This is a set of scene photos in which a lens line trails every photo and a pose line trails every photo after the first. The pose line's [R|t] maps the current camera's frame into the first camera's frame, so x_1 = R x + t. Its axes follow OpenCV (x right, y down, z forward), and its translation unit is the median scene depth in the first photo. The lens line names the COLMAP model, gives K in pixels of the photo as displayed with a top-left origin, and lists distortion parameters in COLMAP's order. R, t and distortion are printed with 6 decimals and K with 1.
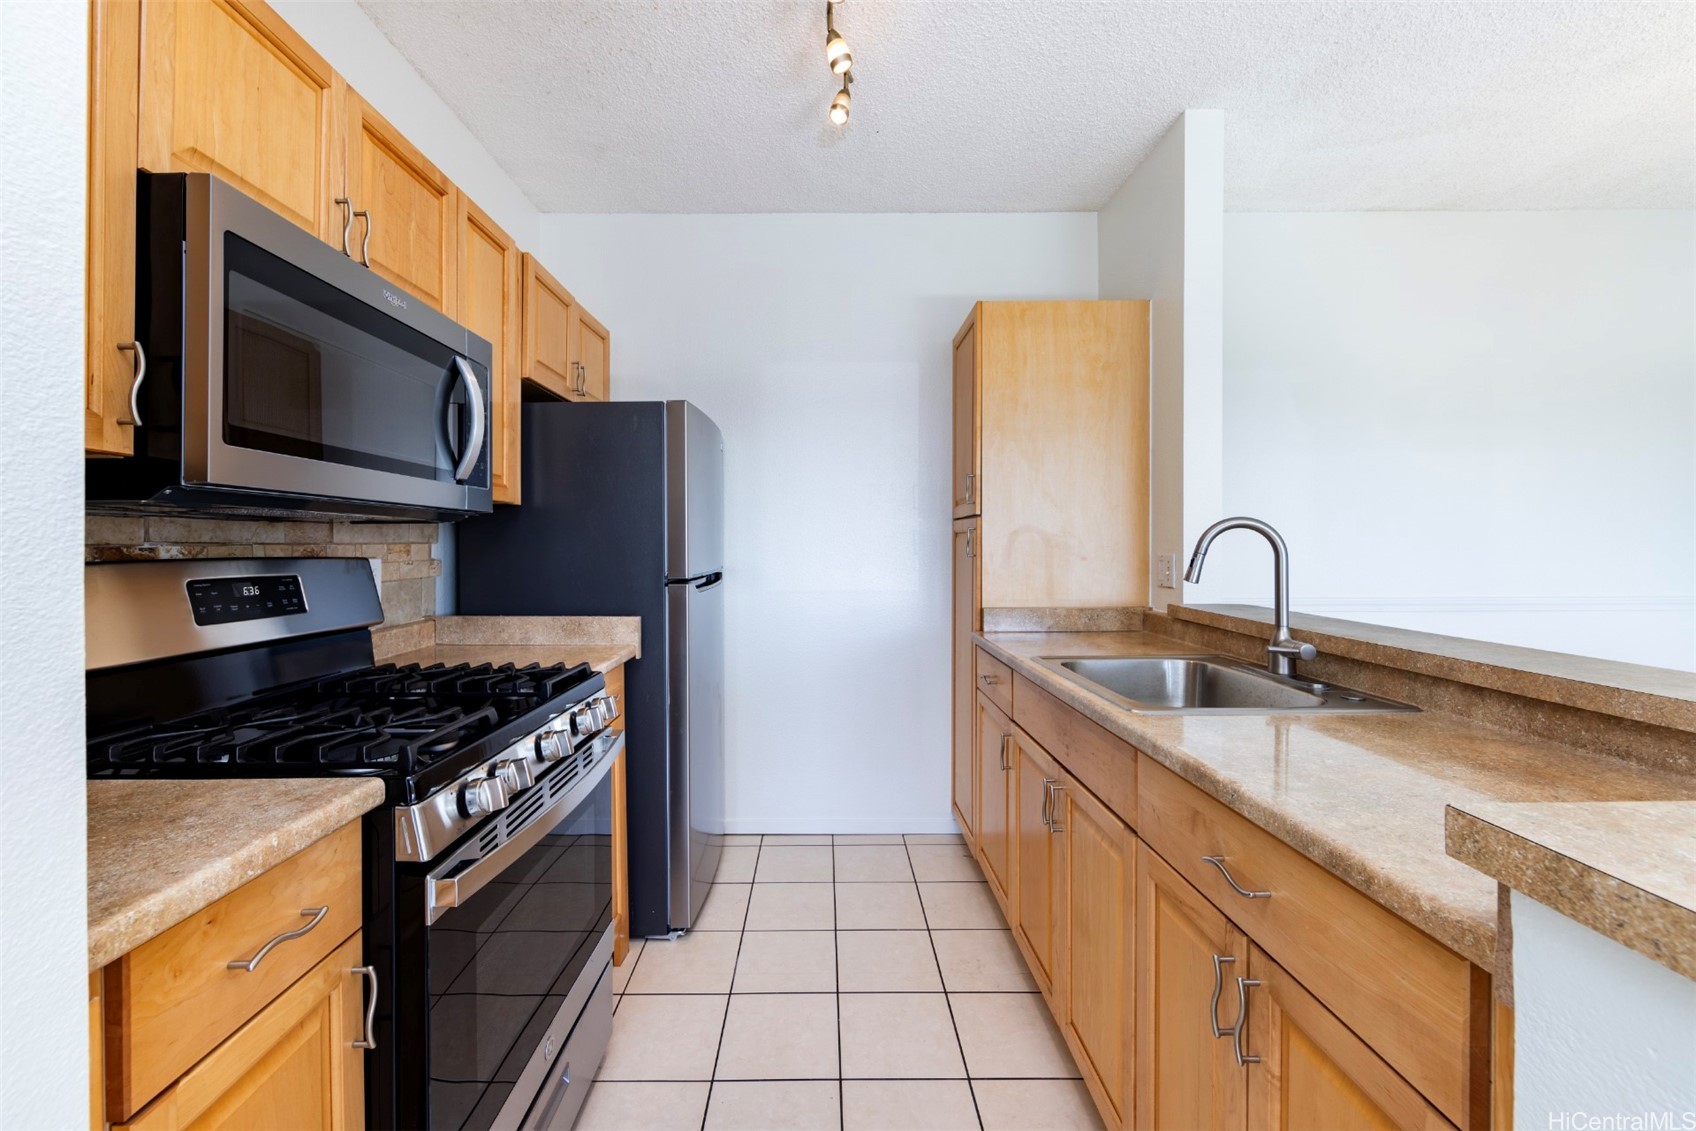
lens RADIAL K [[679.8, 0, 831.4], [0, 679.8, 545.5], [0, 0, 1]] dist [-0.002034, -0.000669]
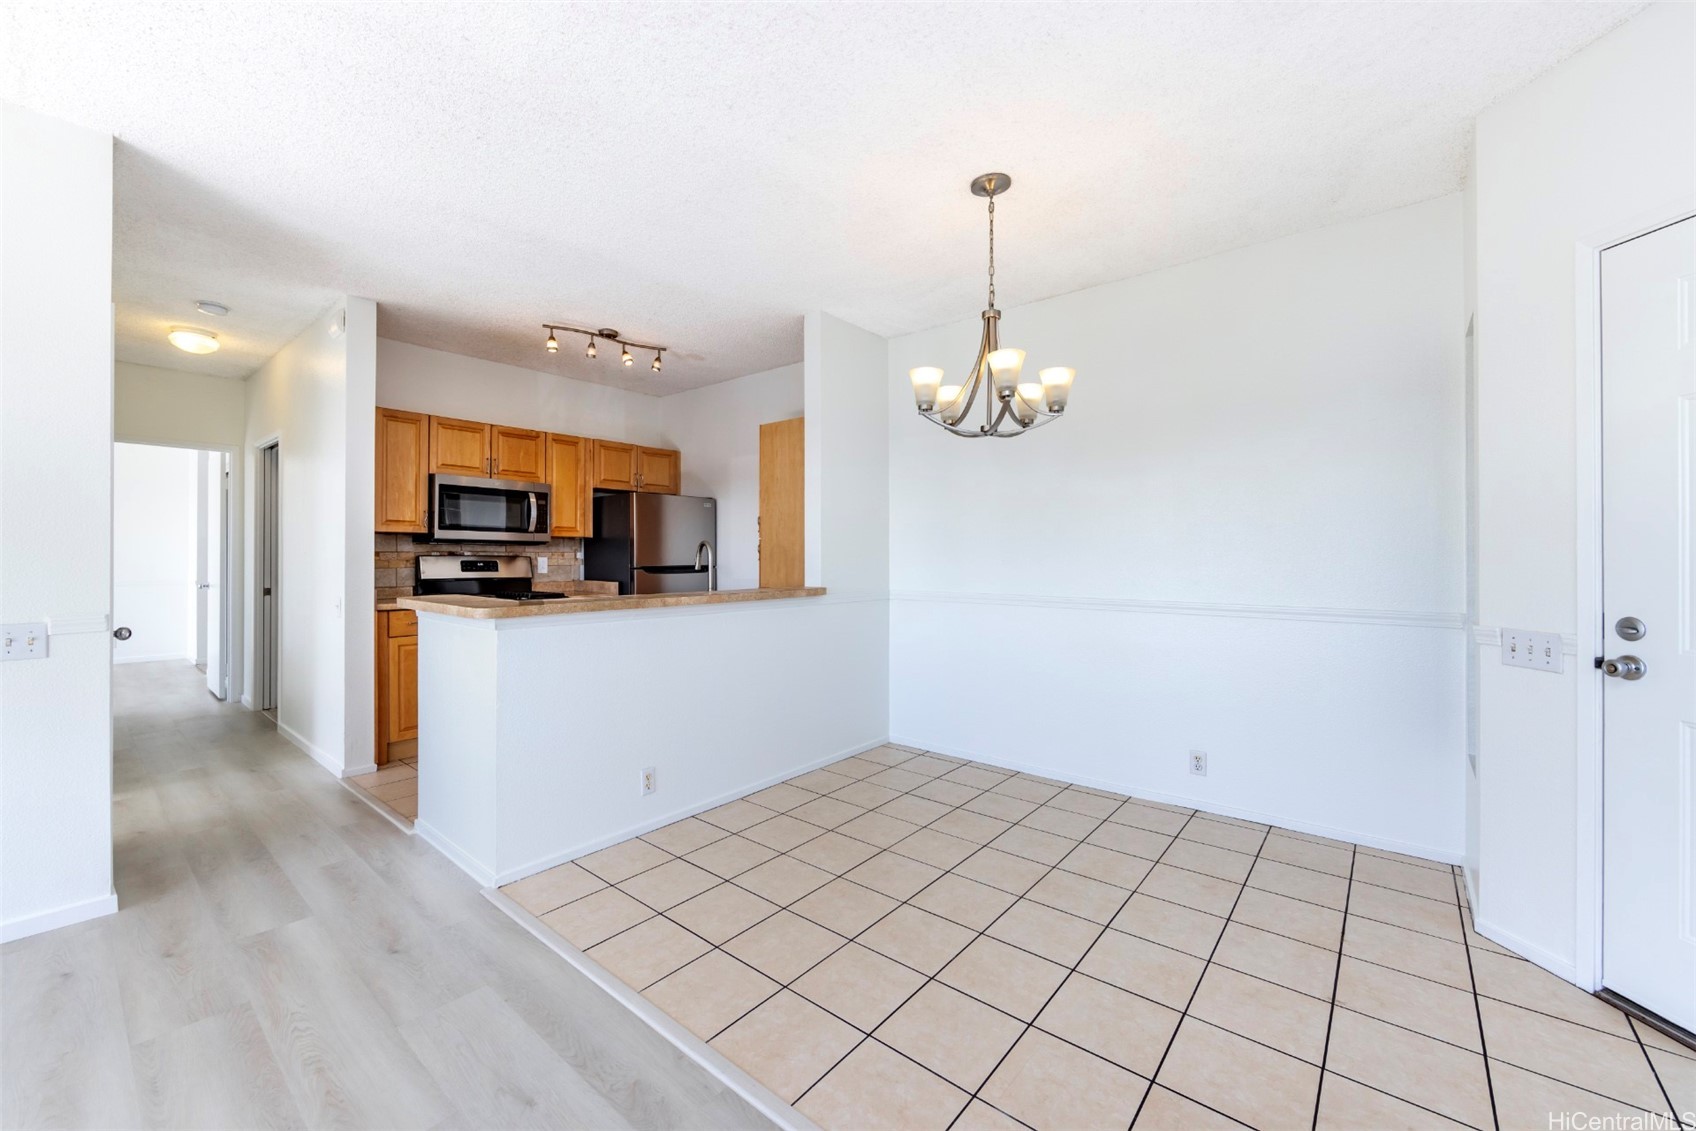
lens RADIAL K [[679.8, 0, 826.7], [0, 679.8, 550.6], [0, 0, 1]] dist [-0.002034, -0.000669]
pose [[0.732105, 0.000077, -0.681192, 2.297955], [-0.011949, 0.999848, -0.012729, 0.014644], [0.681087, 0.017459, 0.731994, -0.329817]]
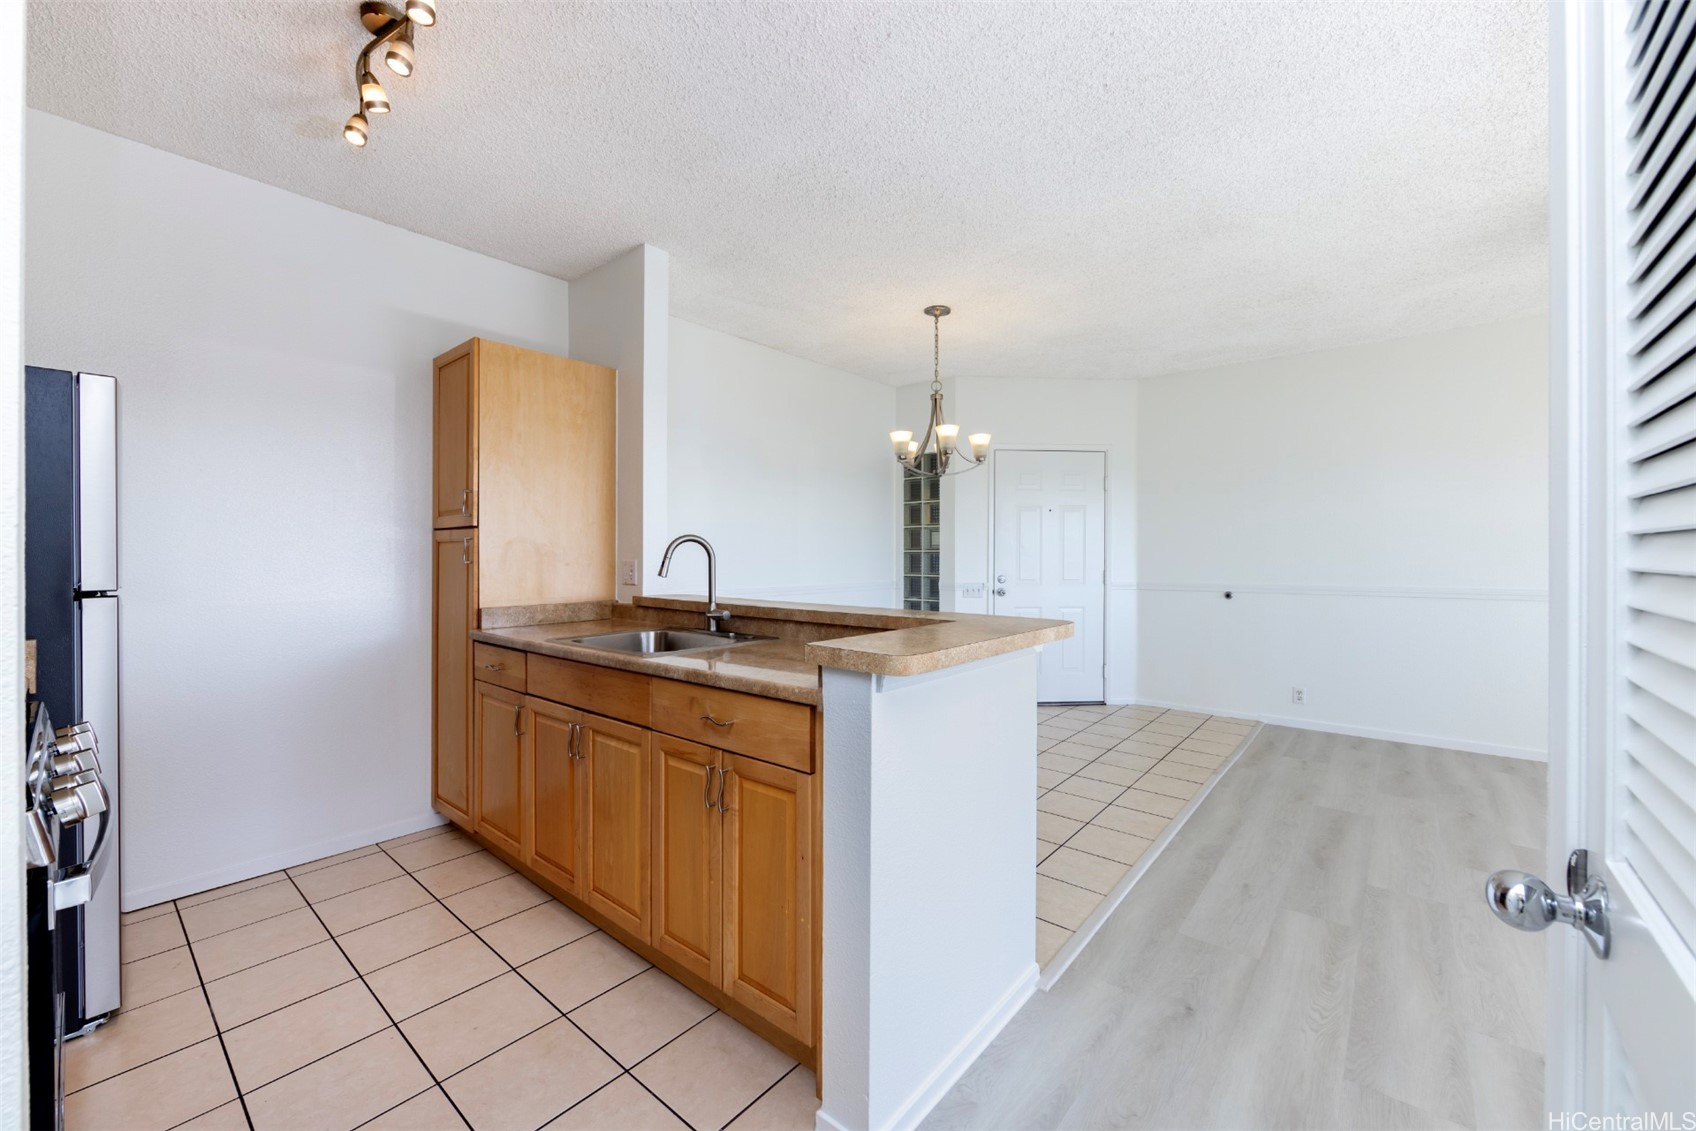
lens RADIAL K [[679.8, 0, 836.4], [0, 679.8, 558.1], [0, 0, 1]] dist [-0.002034, -0.000669]
pose [[0.664684, 0.000685, 0.747124, -0.291564], [0.001080, 0.999998, -0.001877, 0.013889], [-0.747124, 0.002054, 0.664682, -0.252547]]
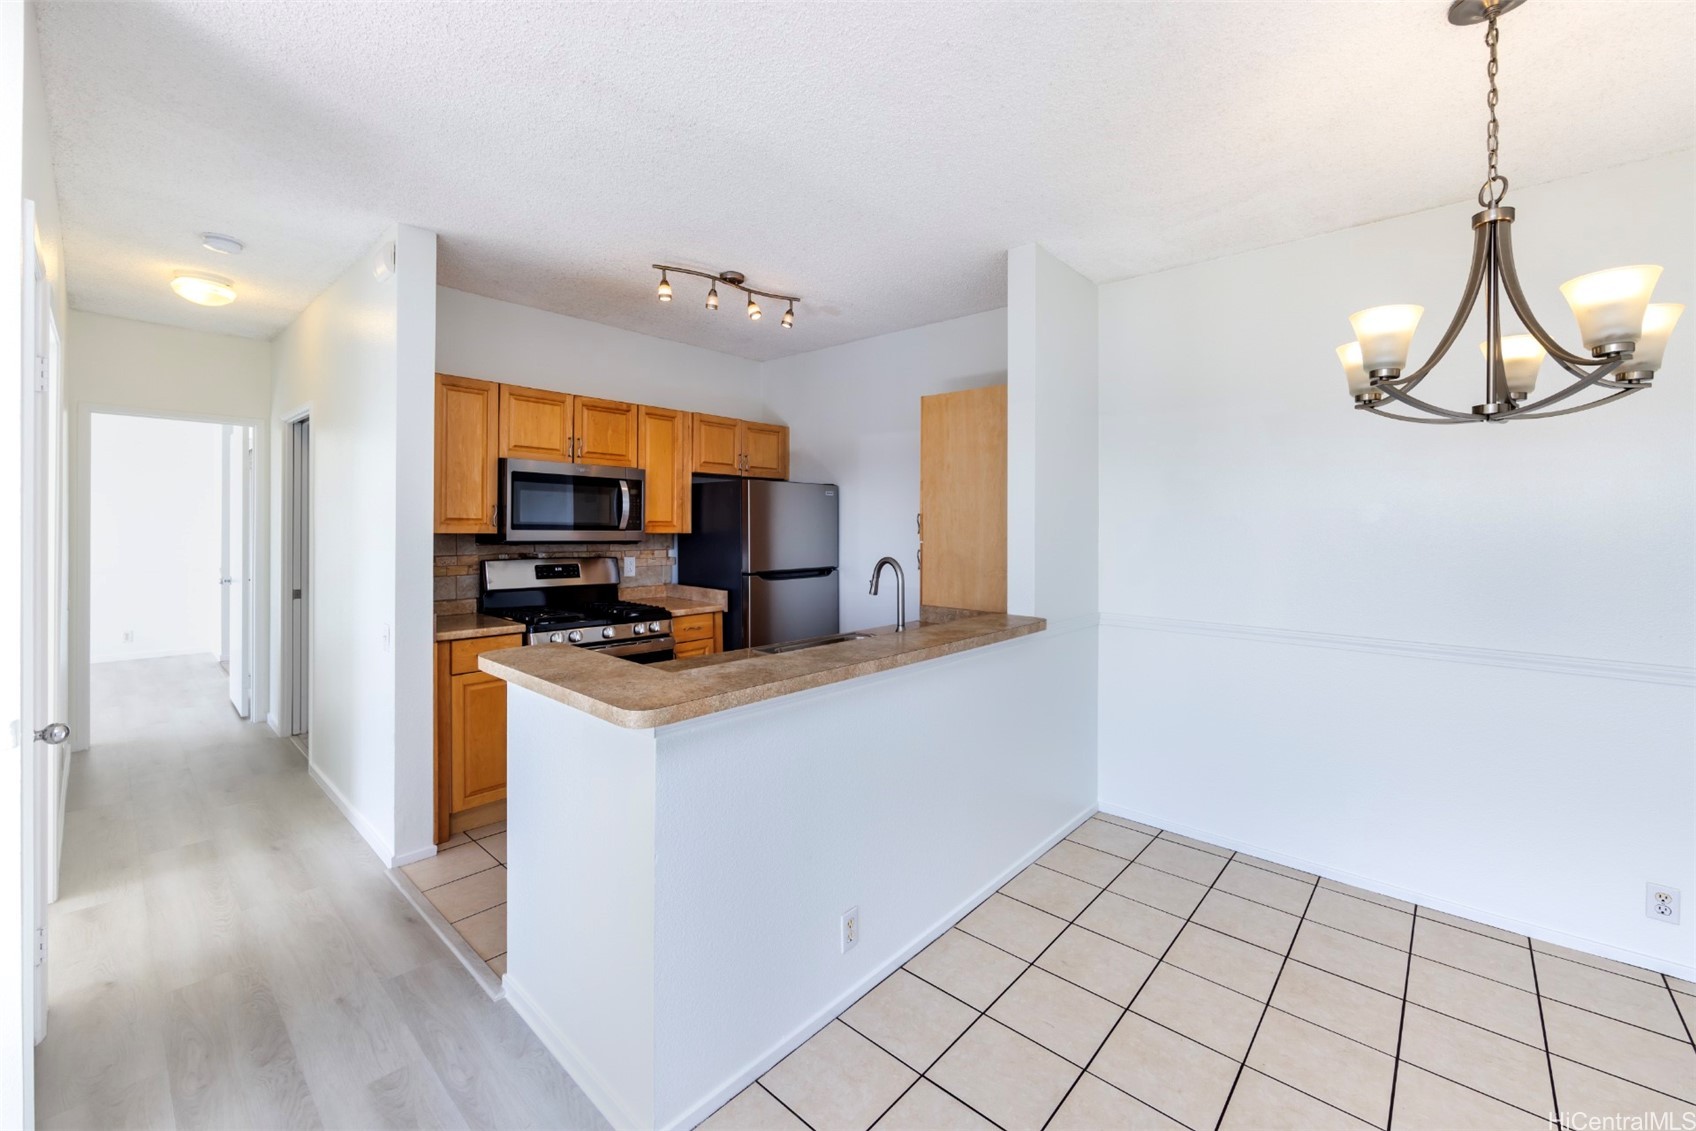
lens RADIAL K [[679.8, 0, 850.9], [0, 679.8, 519.7], [0, 0, 1]] dist [-0.002034, -0.000669]
pose [[0.724760, 0.004164, -0.688989, 1.596299], [-0.015010, 0.999840, -0.009747, -0.103438], [0.688838, 0.017406, 0.724706, -0.217878]]
